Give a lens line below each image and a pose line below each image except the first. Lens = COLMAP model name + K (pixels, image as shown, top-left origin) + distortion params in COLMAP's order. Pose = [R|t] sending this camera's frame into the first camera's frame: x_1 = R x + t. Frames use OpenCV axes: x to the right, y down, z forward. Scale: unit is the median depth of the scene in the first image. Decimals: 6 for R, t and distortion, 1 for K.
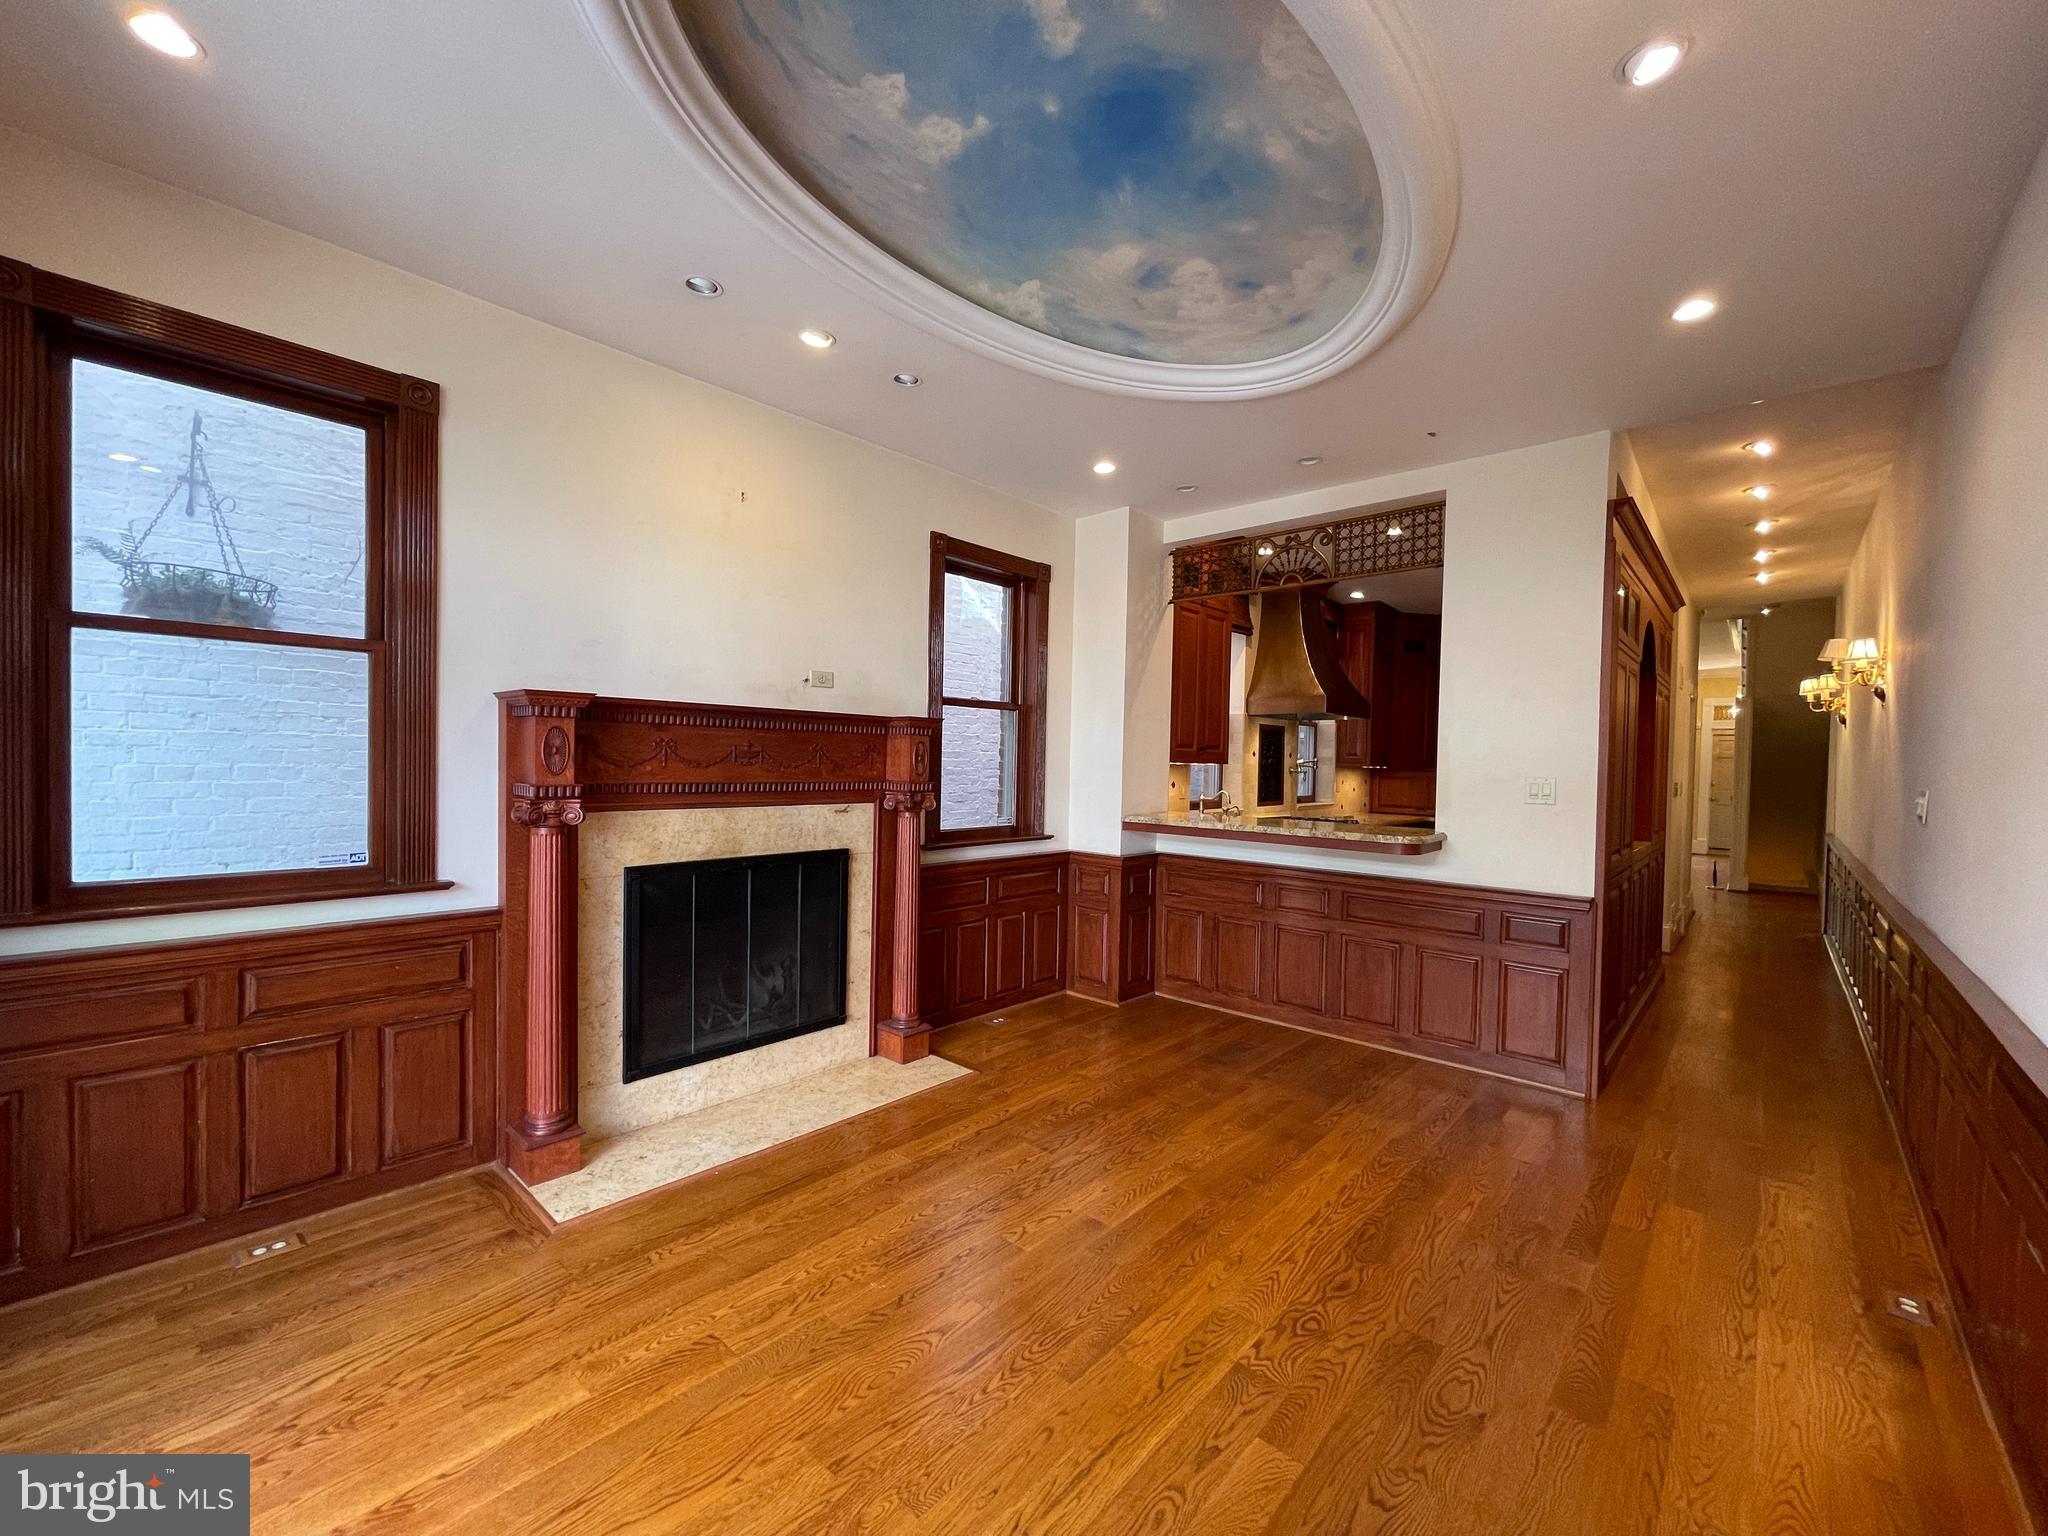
lens RADIAL K [[830.2, 0, 1026.5], [0, 830.2, 774.9], [0, 0, 1]] dist [-0.004271, 0.000223]
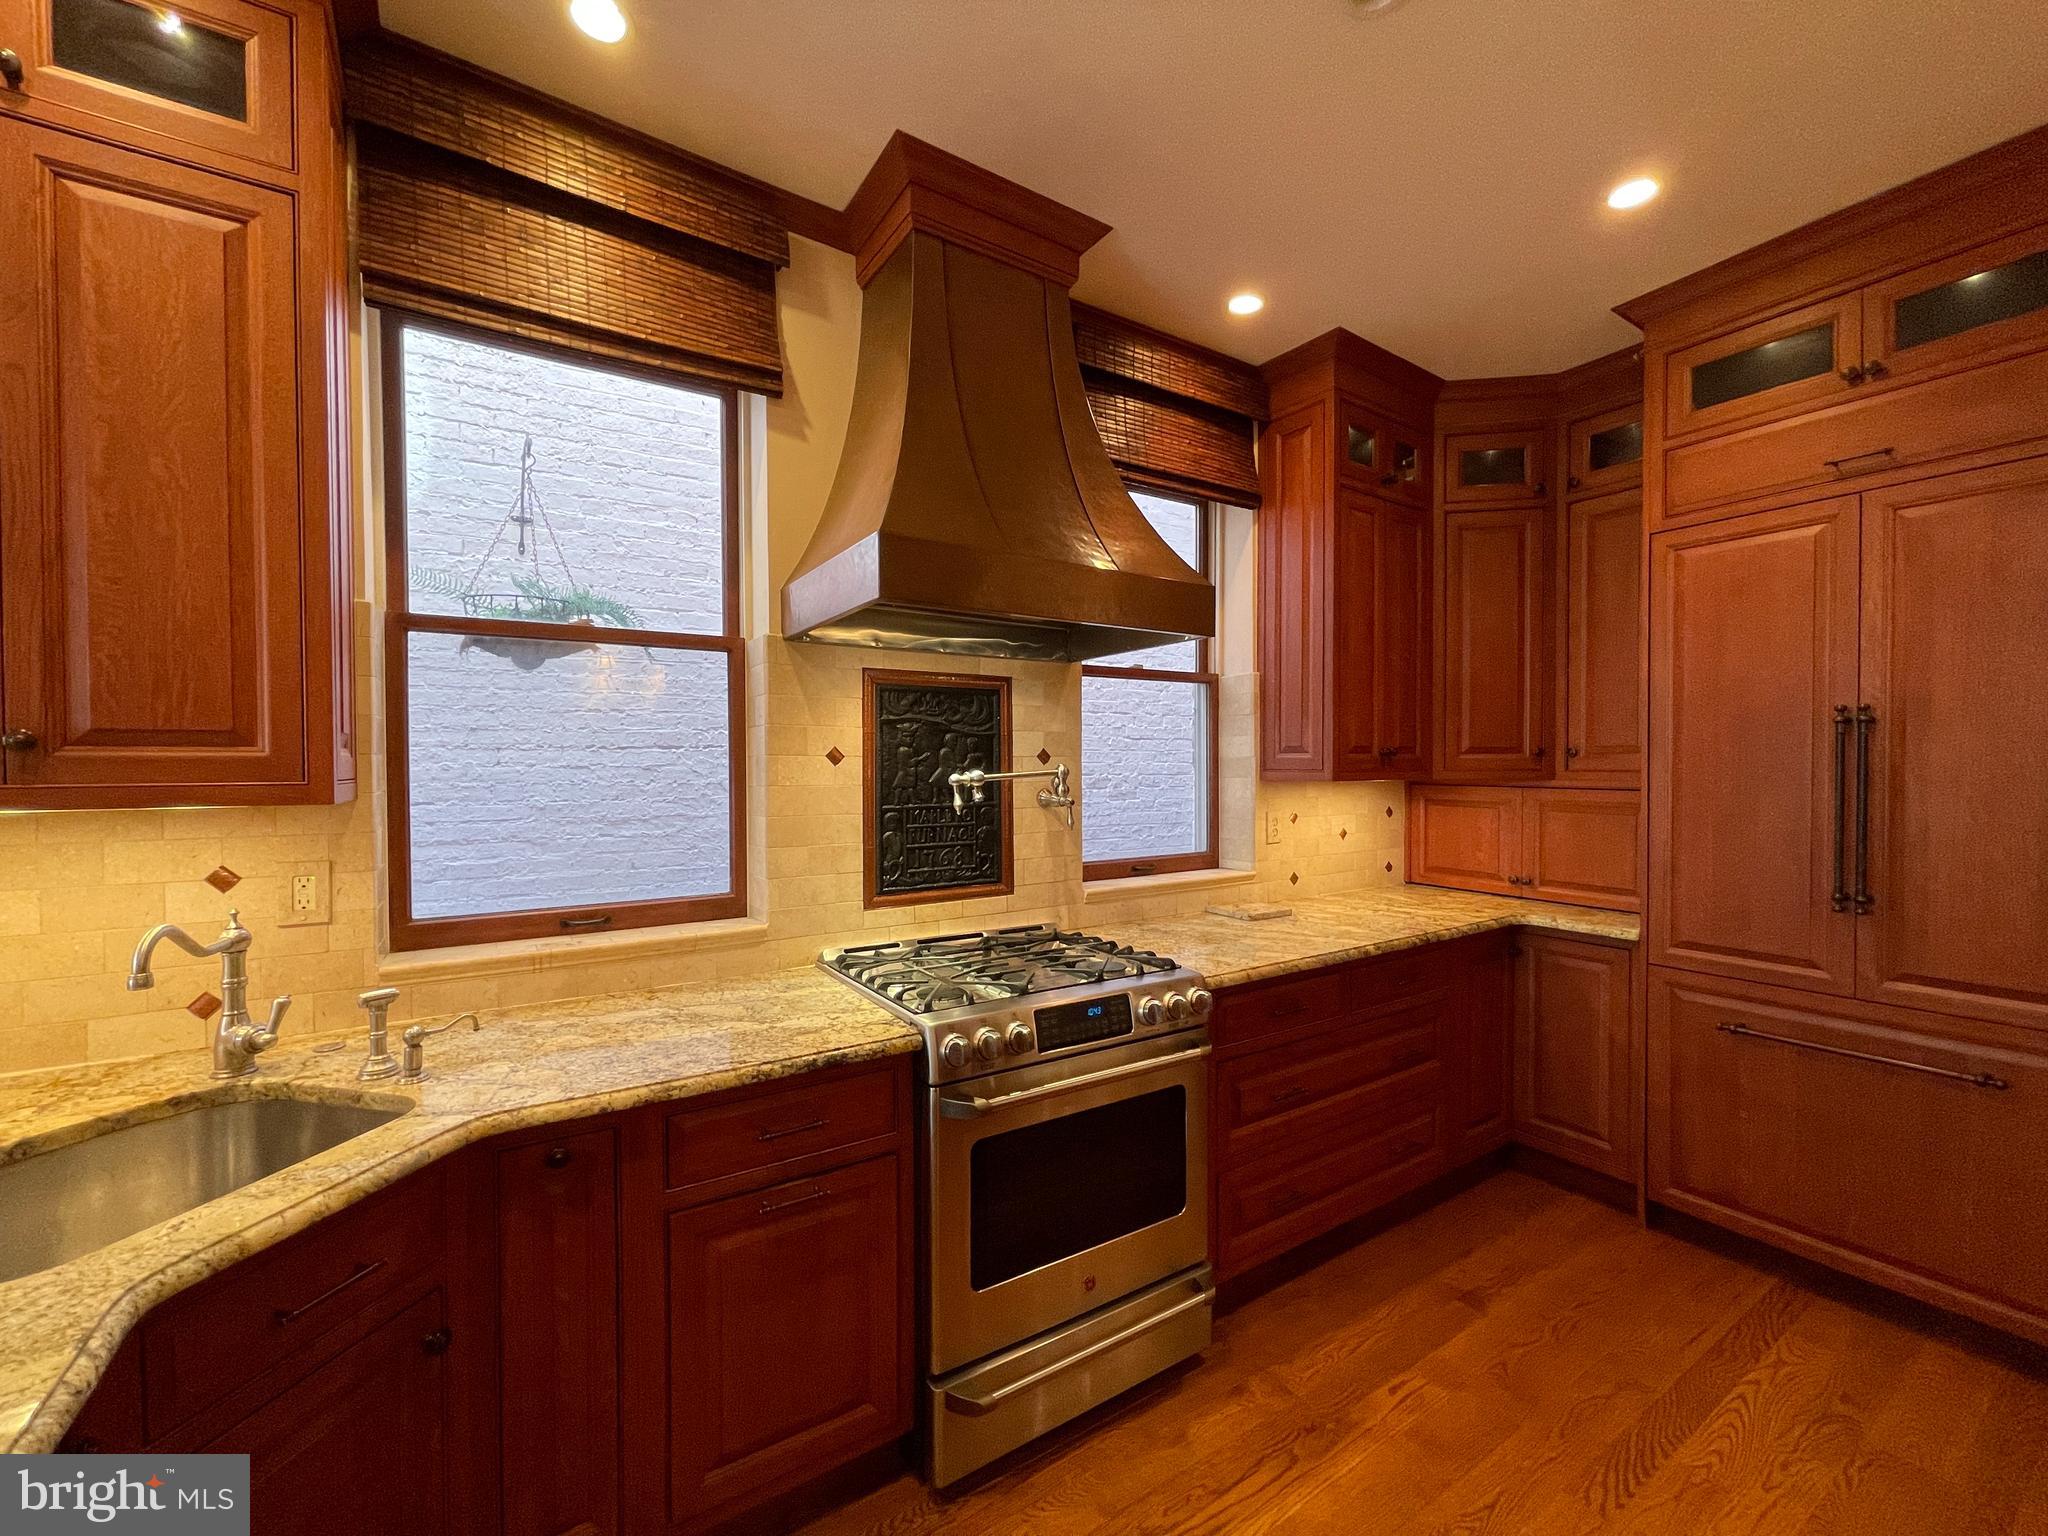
lens RADIAL K [[830.2, 0, 1024.3], [0, 830.2, 770.8], [0, 0, 1]] dist [-0.004271, 0.000223]
pose [[0.964481, -0.023713, -0.263086, 0.397533], [0.020455, 0.999676, -0.015120, -0.011359], [0.263359, 0.009201, 0.964654, 0.630680]]
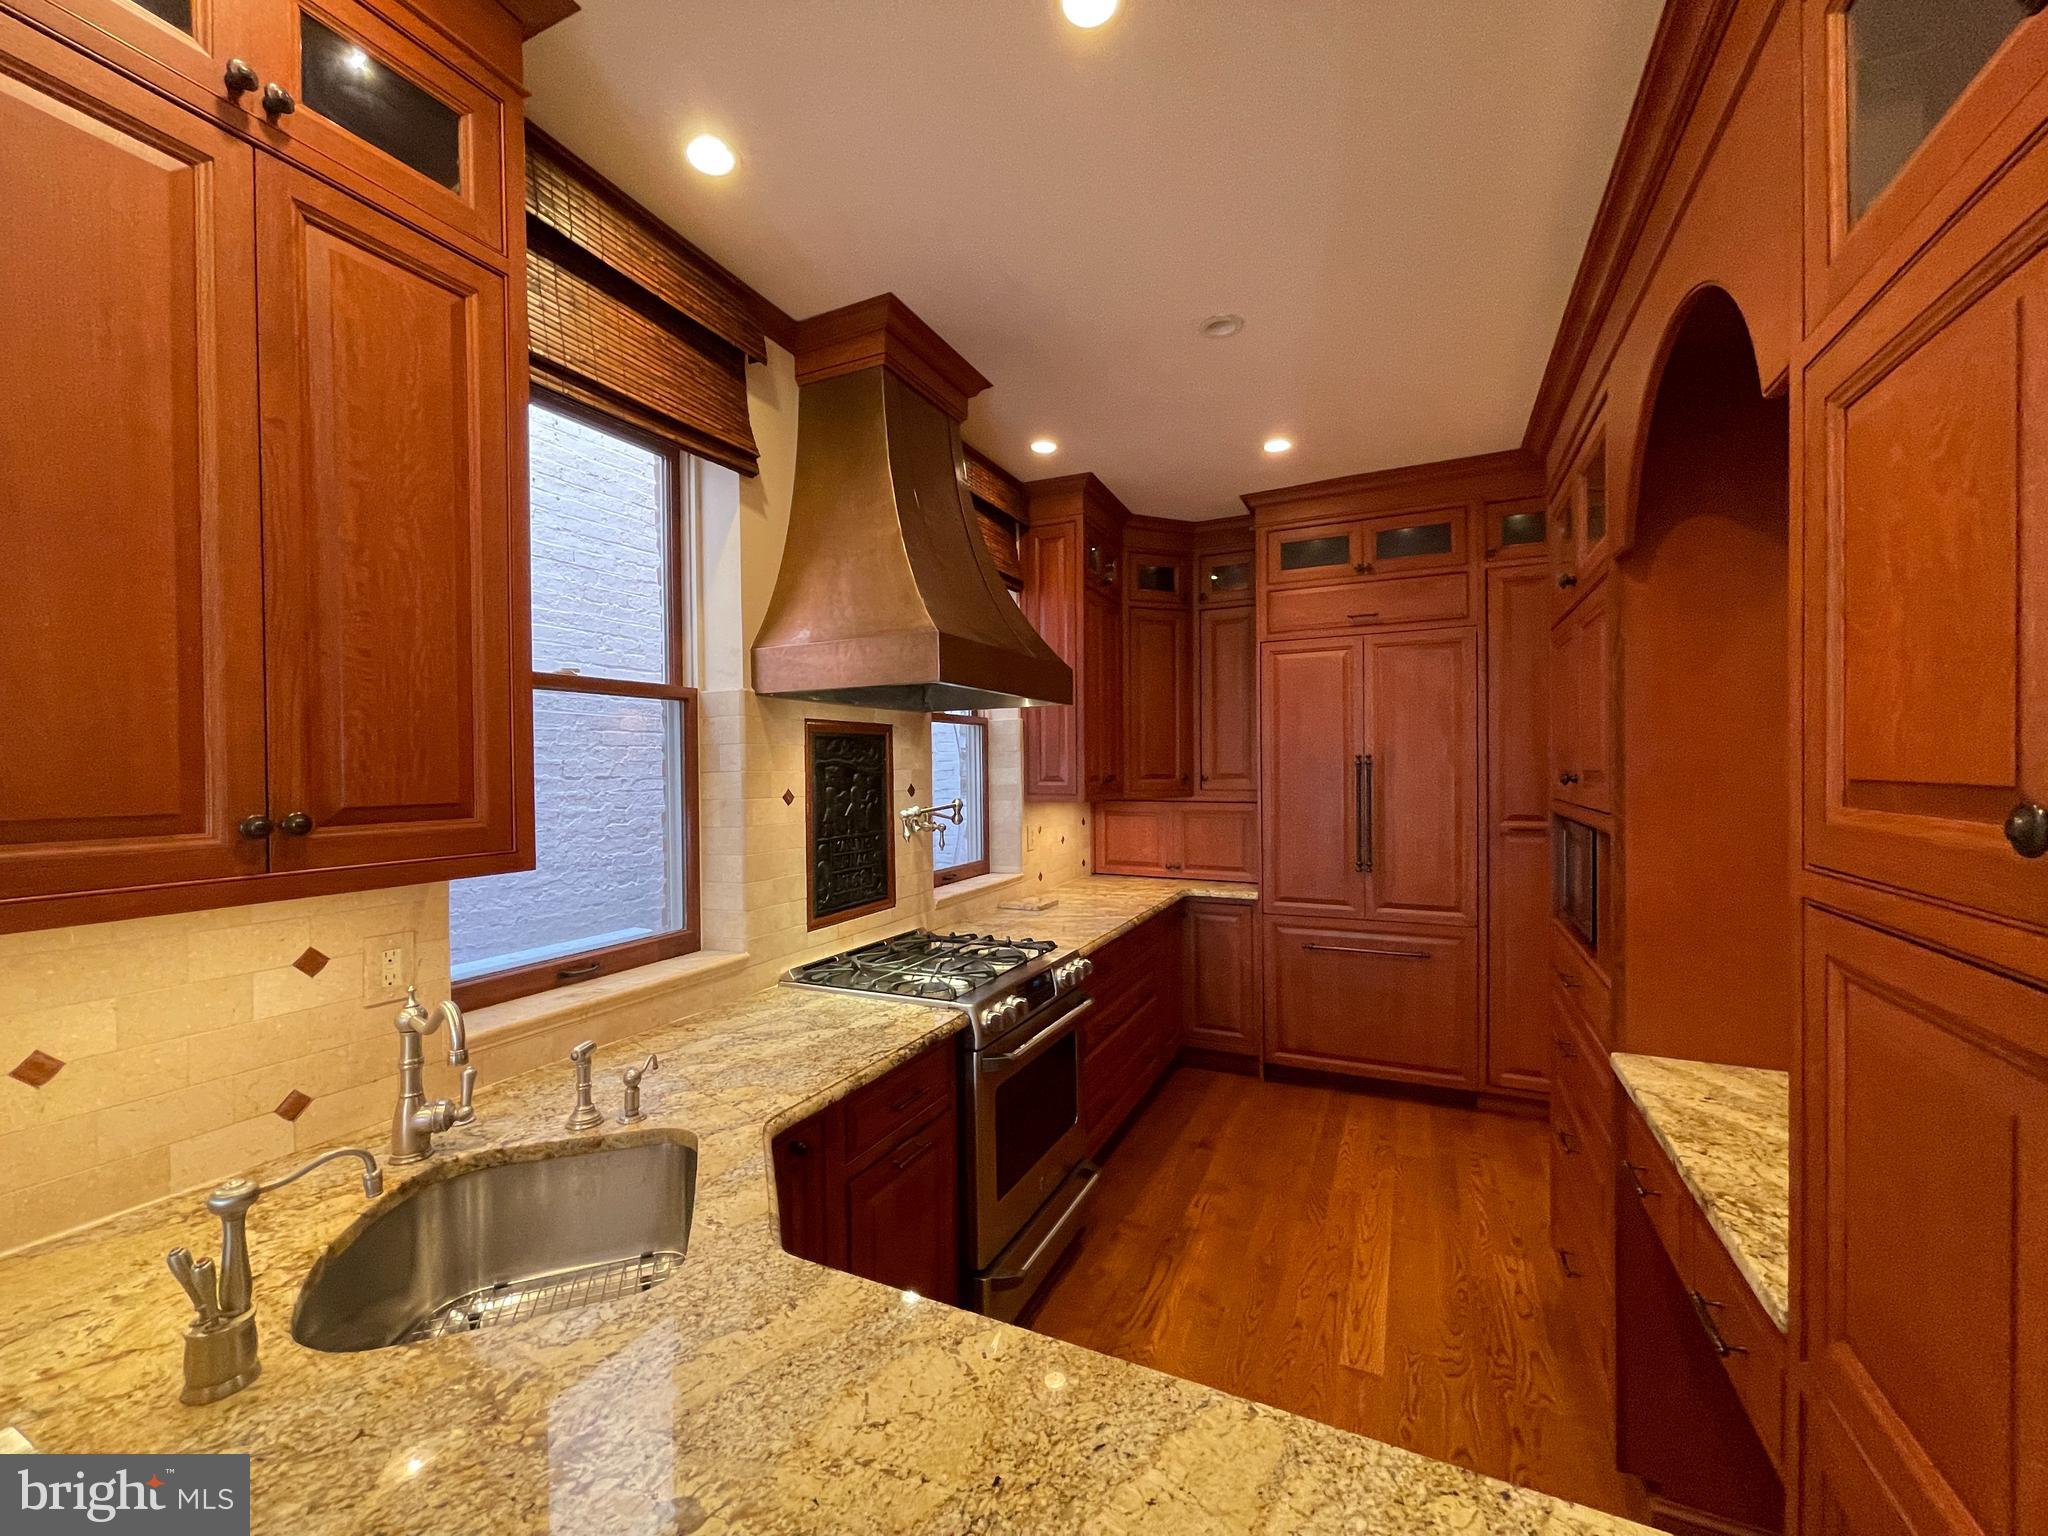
lens RADIAL K [[830.2, 0, 1025.5], [0, 830.2, 764.2], [0, 0, 1]] dist [-0.004271, 0.000223]
pose [[0.957153, -0.030459, 0.287976, 0.244814], [0.035491, 0.999295, -0.012267, -0.028851], [-0.287399, 0.021962, 0.957559, 0.548185]]
